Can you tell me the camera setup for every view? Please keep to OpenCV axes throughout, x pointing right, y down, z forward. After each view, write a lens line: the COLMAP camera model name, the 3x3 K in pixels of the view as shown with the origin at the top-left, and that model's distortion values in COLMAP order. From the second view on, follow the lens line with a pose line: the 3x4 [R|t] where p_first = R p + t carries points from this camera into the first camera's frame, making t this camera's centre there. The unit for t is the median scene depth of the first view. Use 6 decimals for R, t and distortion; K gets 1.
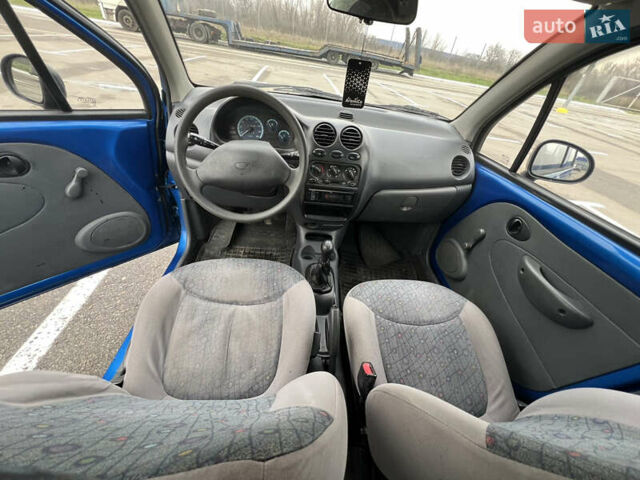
lens RADIAL K [[257.7, 0, 321.2], [0, 257.7, 234.5], [0, 0, 1]] dist [0.000369, 0.000469]
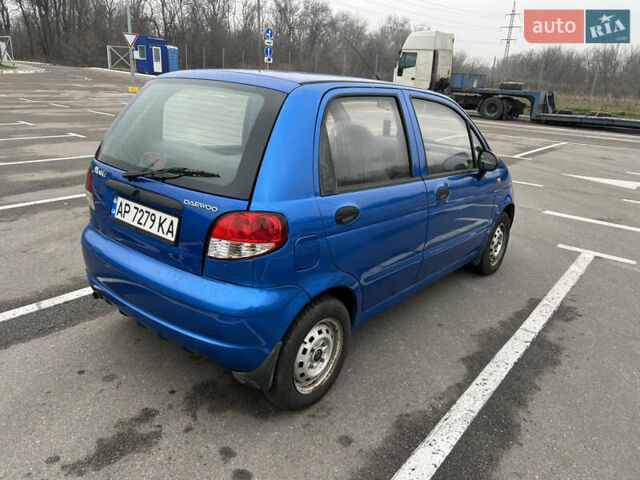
lens RADIAL K [[479.0, 0, 320.0], [0, 479.0, 240.0], [0, 0, 1]] dist [0.057853, -0.063901]
pose [[0.735953, 0.120928, -0.666145, 0.137650], [-0.368268, 0.897130, -0.244000, 0.088294], [0.568113, 0.424893, 0.704780, -0.112639]]
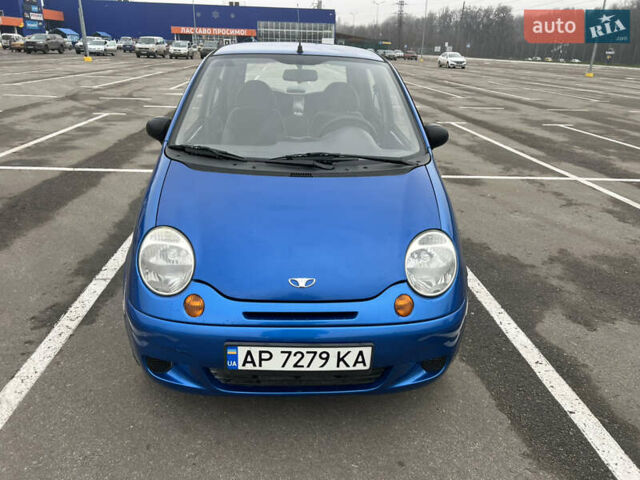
lens RADIAL K [[479.0, 0, 320.0], [0, 479.0, 240.0], [0, 0, 1]] dist [0.057853, -0.063901]
pose [[-0.984722, -0.164354, -0.057534, 0.000010], [-0.134370, 0.507034, 0.851388, -0.146512], [-0.110758, 0.846111, -0.521372, 0.168120]]
